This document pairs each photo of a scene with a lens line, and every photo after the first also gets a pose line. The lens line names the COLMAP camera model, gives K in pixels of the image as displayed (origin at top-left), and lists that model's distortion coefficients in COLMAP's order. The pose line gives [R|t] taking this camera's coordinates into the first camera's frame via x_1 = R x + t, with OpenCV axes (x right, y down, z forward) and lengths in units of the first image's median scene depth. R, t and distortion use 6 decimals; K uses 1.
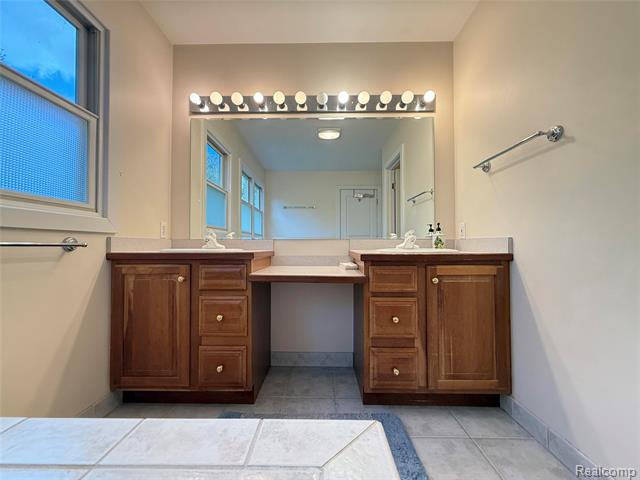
lens RADIAL K [[255.6, 0, 319.1], [0, 255.6, 240.5], [0, 0, 1]] dist [0.002978, 0.000072]
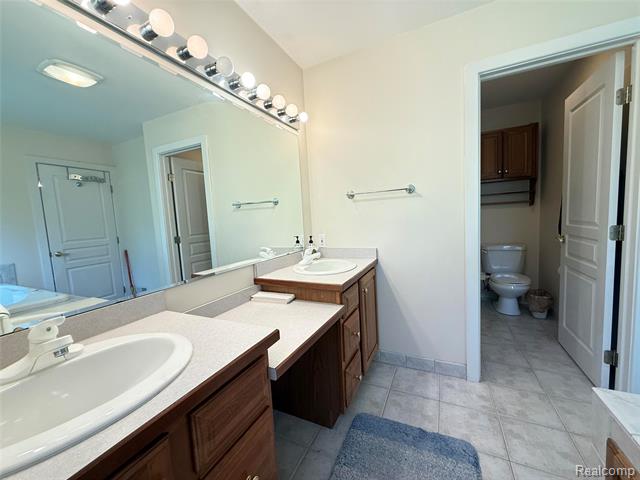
lens RADIAL K [[255.6, 0, 321.2], [0, 255.6, 240.9], [0, 0, 1]] dist [0.002978, 0.000072]
pose [[0.421295, -0.103881, 0.900955, -0.532198], [0.040399, 0.994582, 0.095786, -0.153796], [-0.906023, -0.003957, 0.423209, 0.480541]]
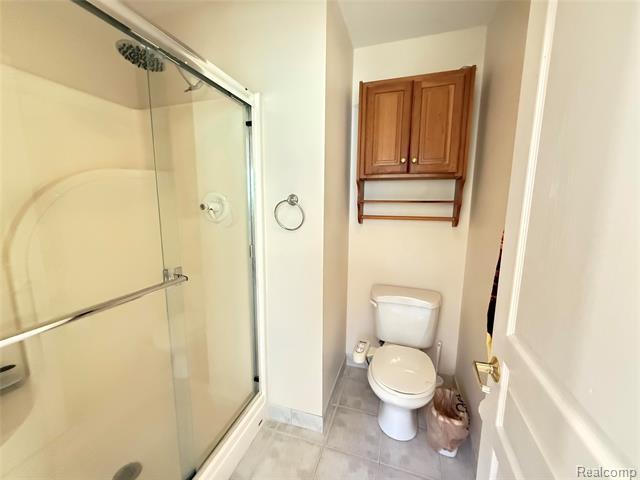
lens RADIAL K [[255.6, 0, 321.0], [0, 255.6, 238.9], [0, 0, 1]] dist [0.002978, 0.000072]
pose [[0.301857, -0.137262, 0.943420, -0.174579], [-0.026022, 0.988026, 0.152078, -0.186896], [-0.952998, -0.070456, 0.294671, 0.365331]]
